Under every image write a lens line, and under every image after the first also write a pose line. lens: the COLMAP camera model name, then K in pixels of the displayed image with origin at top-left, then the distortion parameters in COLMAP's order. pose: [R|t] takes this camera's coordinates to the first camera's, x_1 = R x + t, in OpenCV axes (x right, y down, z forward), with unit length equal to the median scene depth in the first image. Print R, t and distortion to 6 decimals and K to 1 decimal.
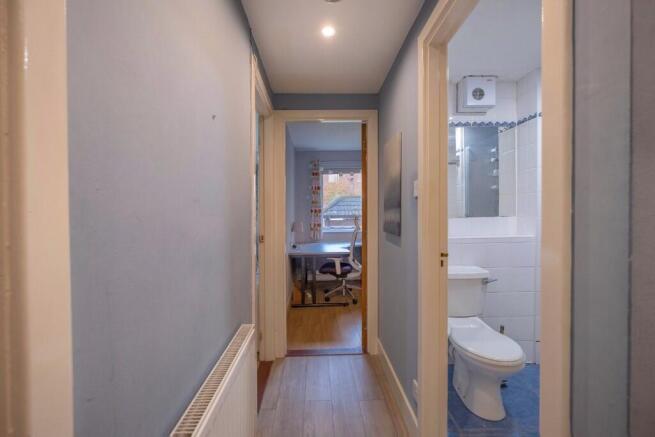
lens RADIAL K [[287.2, 0, 324.9], [0, 287.2, 218.0], [0, 0, 1]] dist [-0.000927, 0.000111]
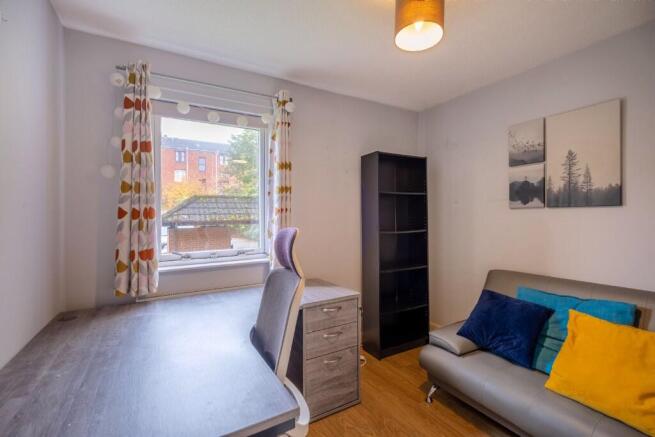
lens RADIAL K [[287.2, 0, 324.9], [0, 287.2, 218.0], [0, 0, 1]] dist [-0.000927, 0.000111]
pose [[0.878706, 0.003926, 0.477348, 0.002168], [0.004629, 0.999849, -0.016744, -0.008129], [-0.477341, 0.016923, 0.878555, 0.412468]]
